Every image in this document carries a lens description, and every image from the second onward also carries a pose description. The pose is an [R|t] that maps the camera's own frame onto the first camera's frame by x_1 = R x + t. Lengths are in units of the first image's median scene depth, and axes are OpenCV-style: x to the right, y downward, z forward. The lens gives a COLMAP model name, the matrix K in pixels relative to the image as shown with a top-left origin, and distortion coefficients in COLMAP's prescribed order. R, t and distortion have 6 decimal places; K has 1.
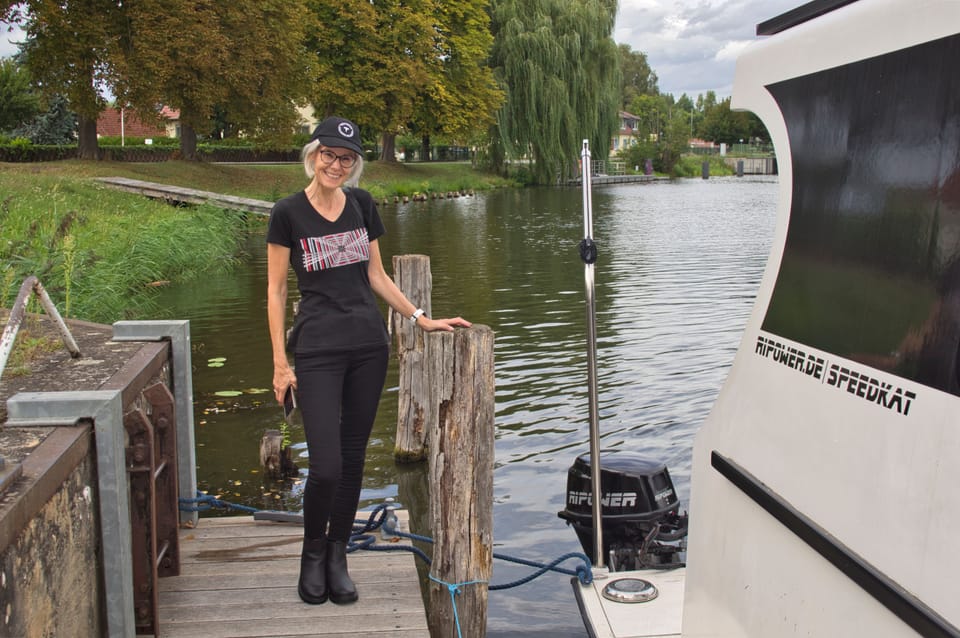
lens RADIAL K [[1244.2, 0, 478.6], [0, 1244.2, 319.1], [0, 0, 1]] dist [-0.100934, 0.000000]
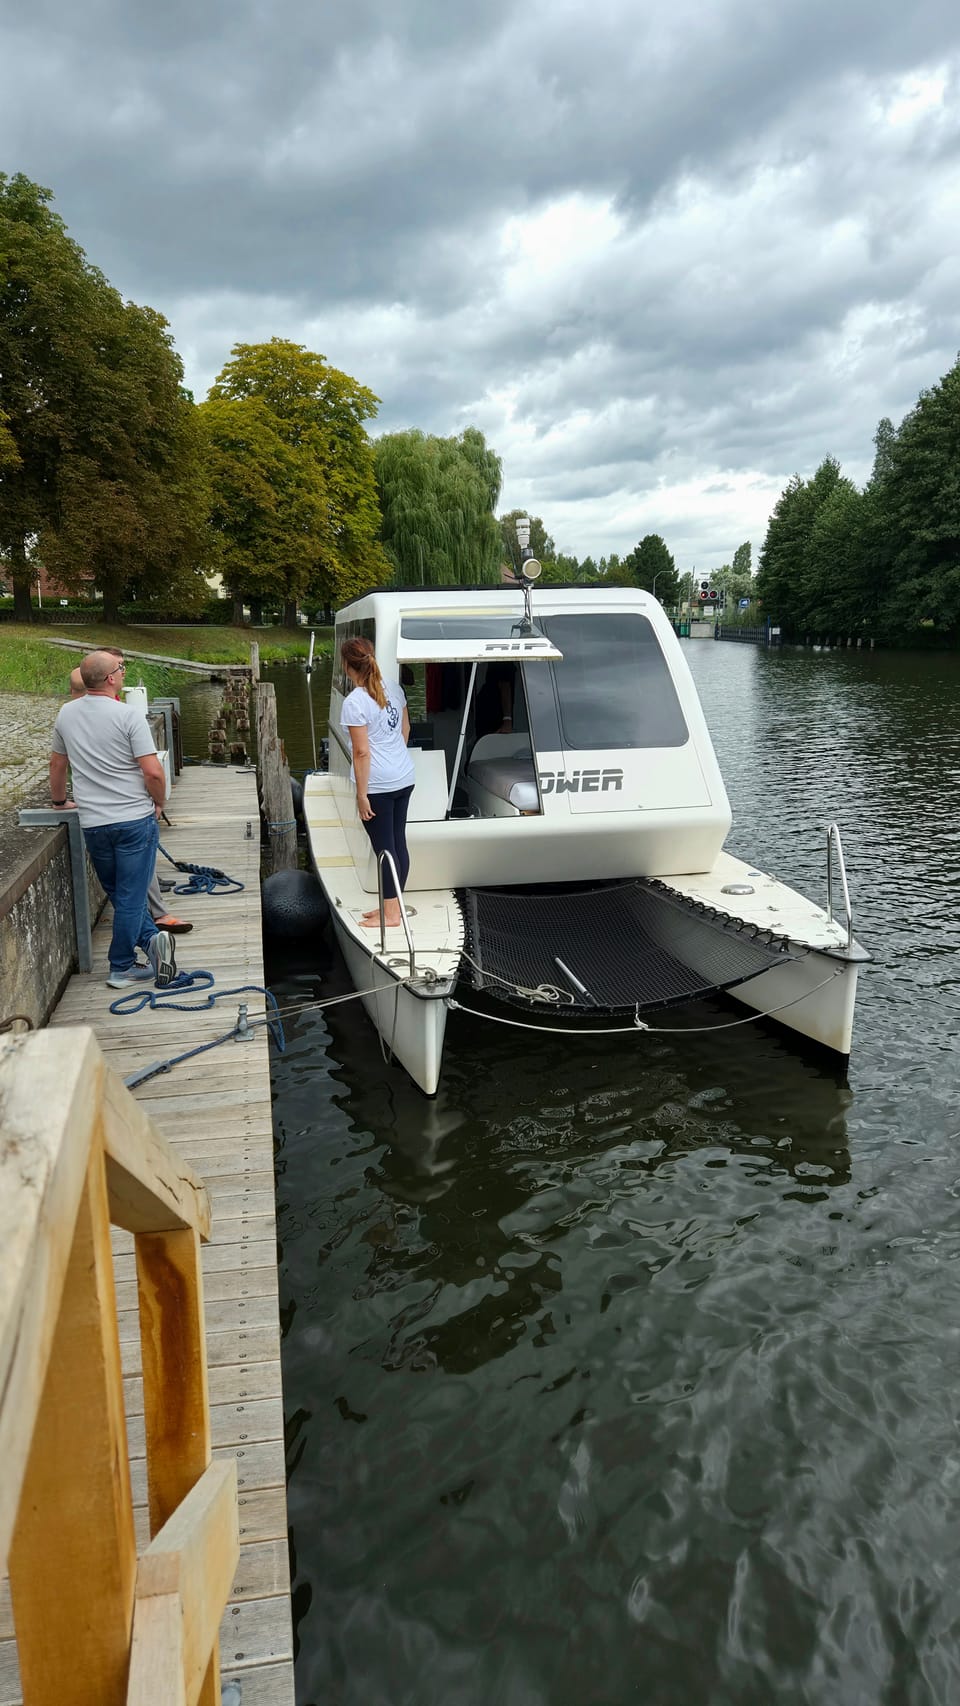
lens RADIAL K [[1198.2, 0, 491.8], [0, 1198.2, 861.5], [0, 0, 1]] dist [0.042500, -0.003381]
pose [[0.996380, -0.009367, 0.084494, 0.016802], [0.003462, 0.997557, 0.069765, 0.012138], [-0.084941, -0.069220, 0.993979, -0.124796]]
